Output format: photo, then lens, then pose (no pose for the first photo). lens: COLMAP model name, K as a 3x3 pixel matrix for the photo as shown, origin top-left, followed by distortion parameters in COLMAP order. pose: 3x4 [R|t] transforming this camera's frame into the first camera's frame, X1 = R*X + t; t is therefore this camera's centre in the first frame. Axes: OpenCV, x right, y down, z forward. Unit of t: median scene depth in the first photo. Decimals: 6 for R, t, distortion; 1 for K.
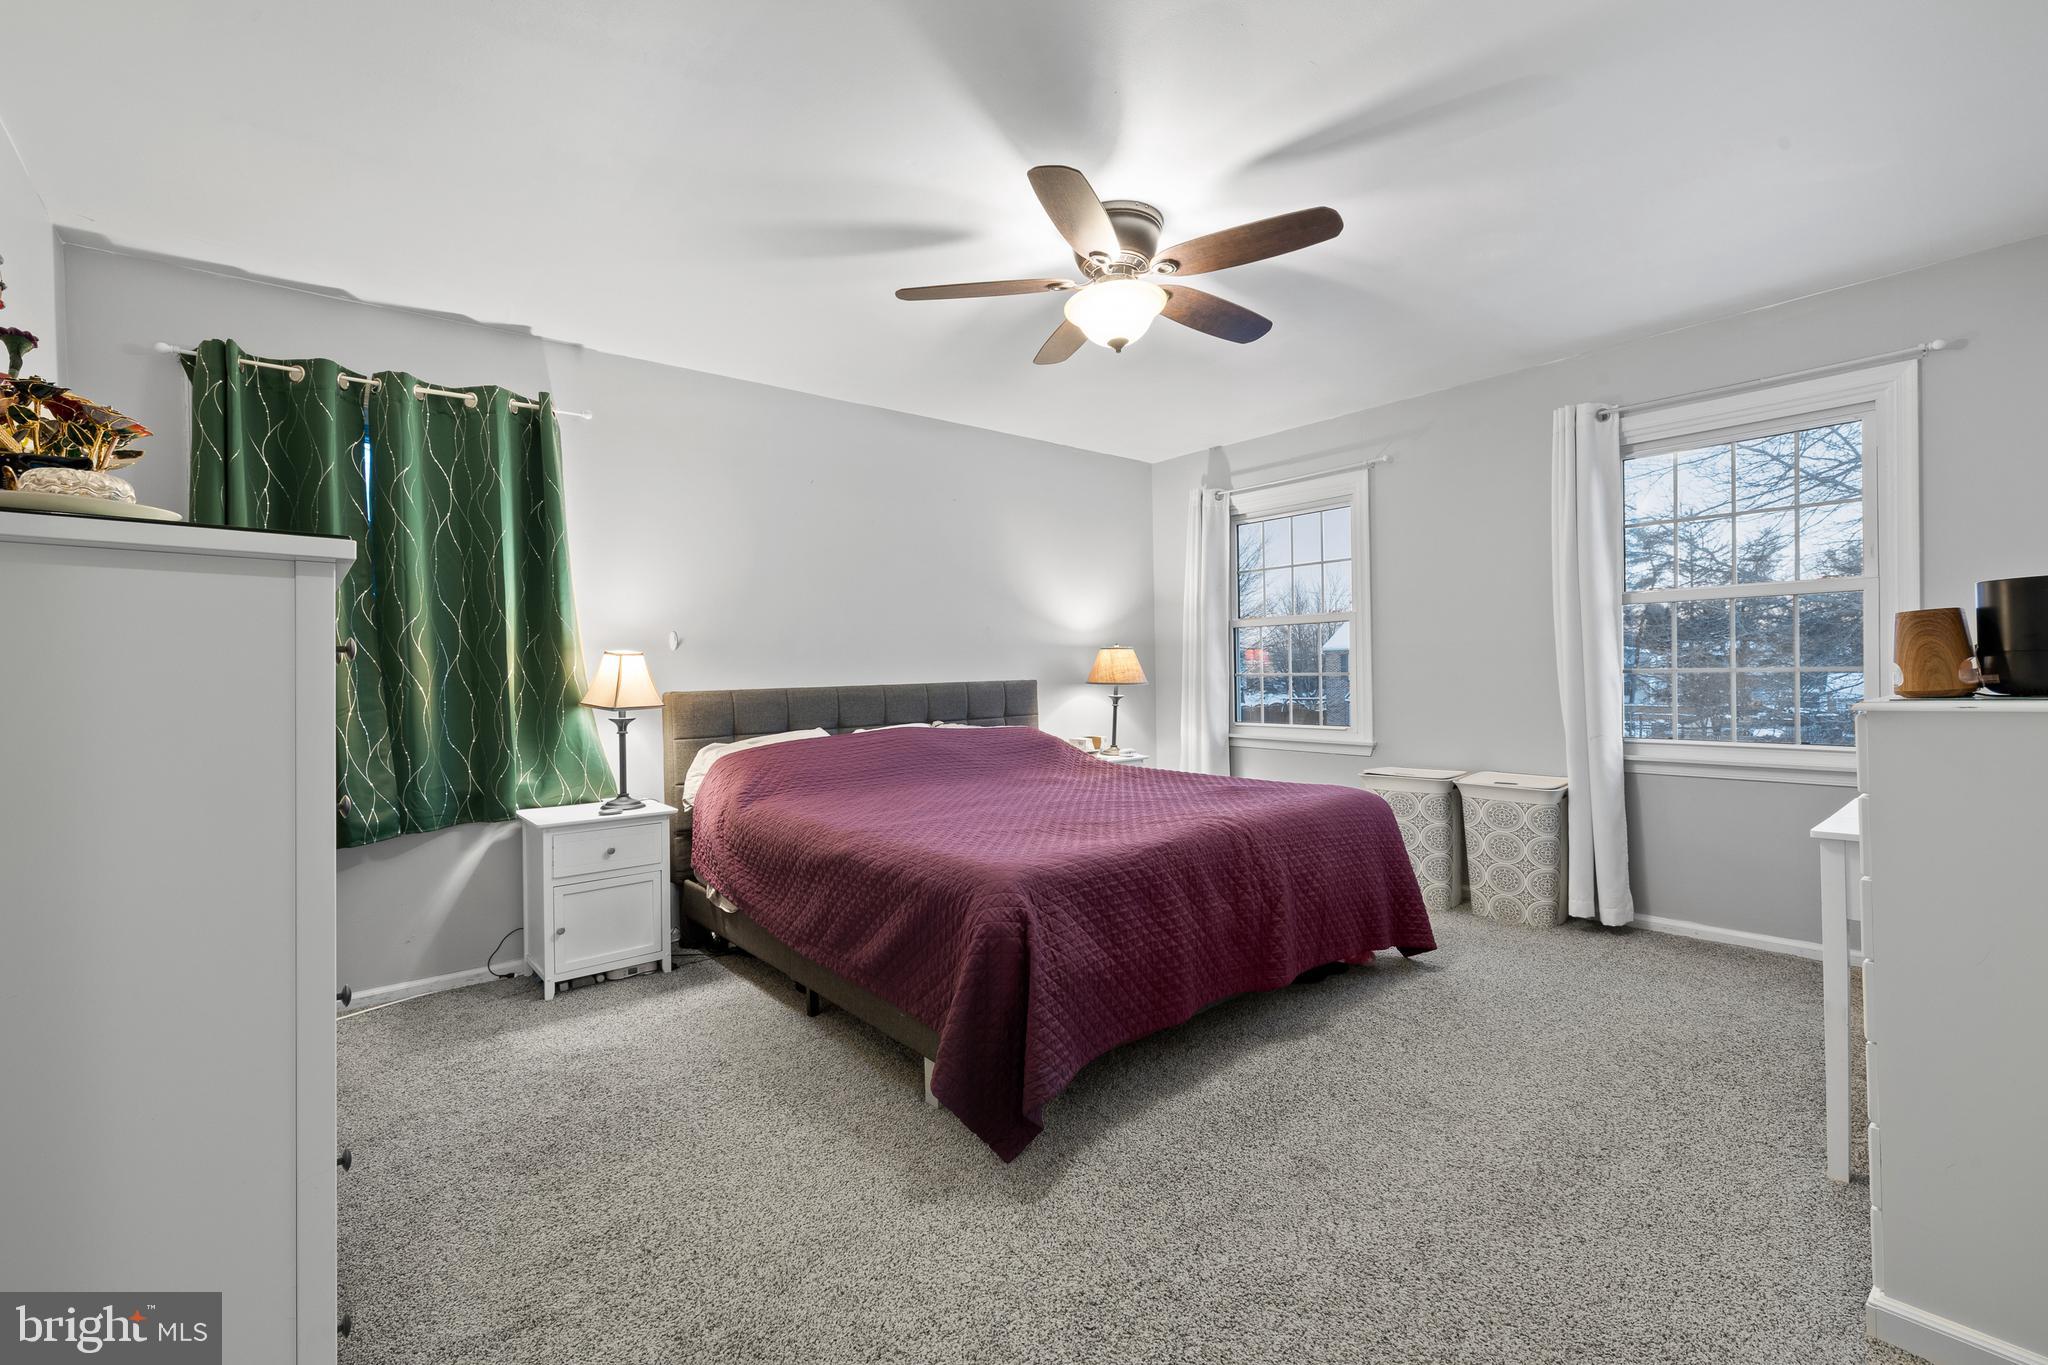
lens RADIAL K [[875.8, 0, 1028.0], [0, 875.8, 679.0], [0, 0, 1]] dist [0.000490, 0.000538]
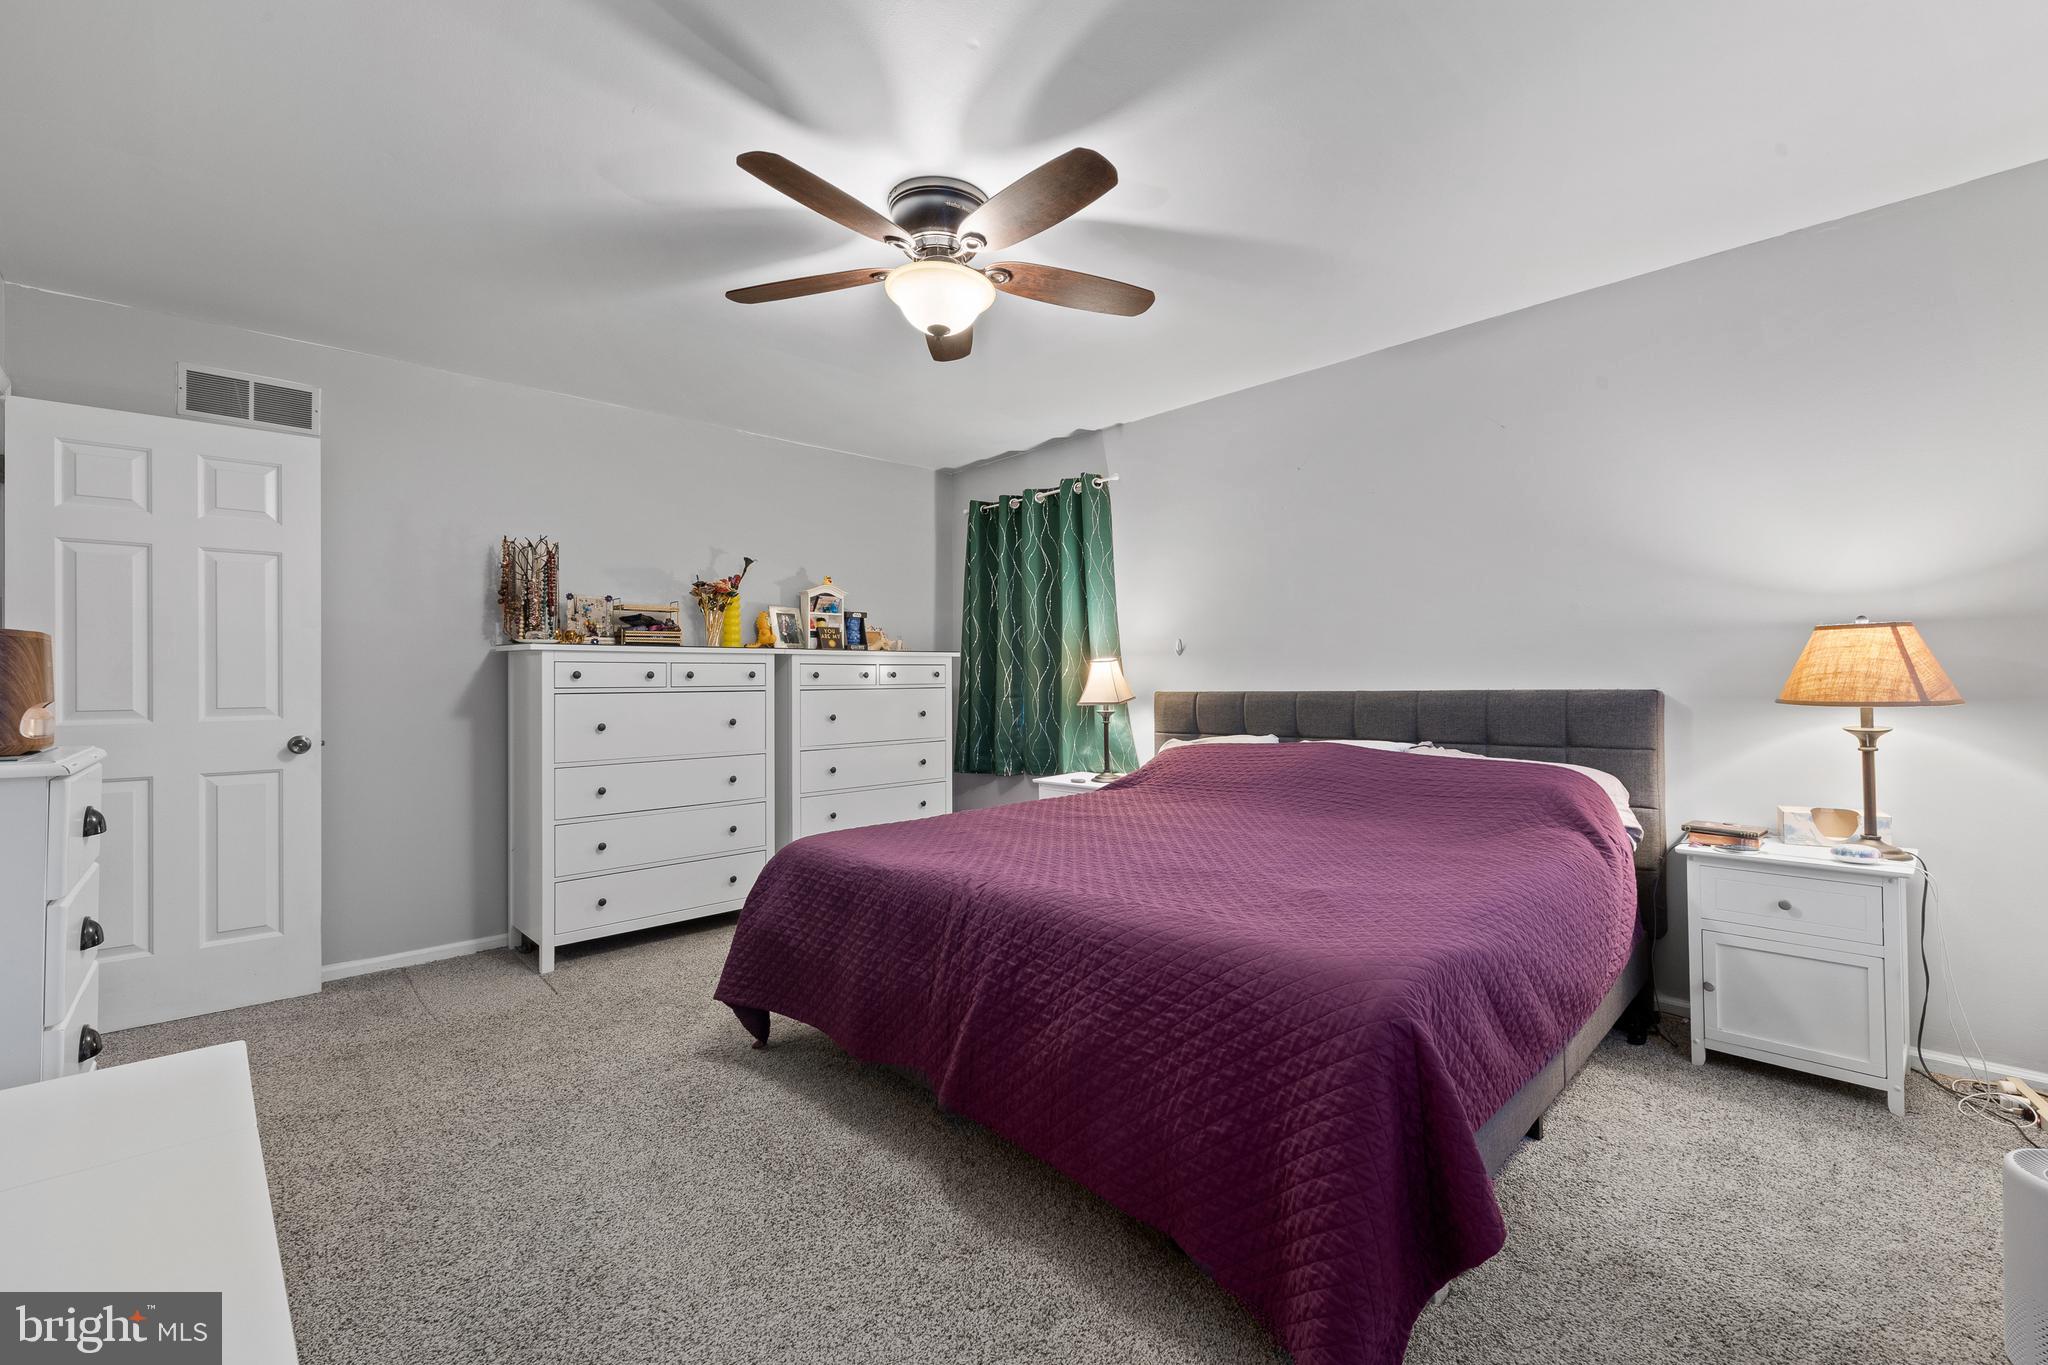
lens RADIAL K [[875.8, 0, 1016.9], [0, 875.8, 672.3], [0, 0, 1]] dist [0.000490, 0.000538]
pose [[0.046227, 0.005175, -0.998918, 0.665466], [-0.002900, 0.999983, 0.005046, -0.014245], [0.998927, 0.002663, 0.046241, 0.667882]]
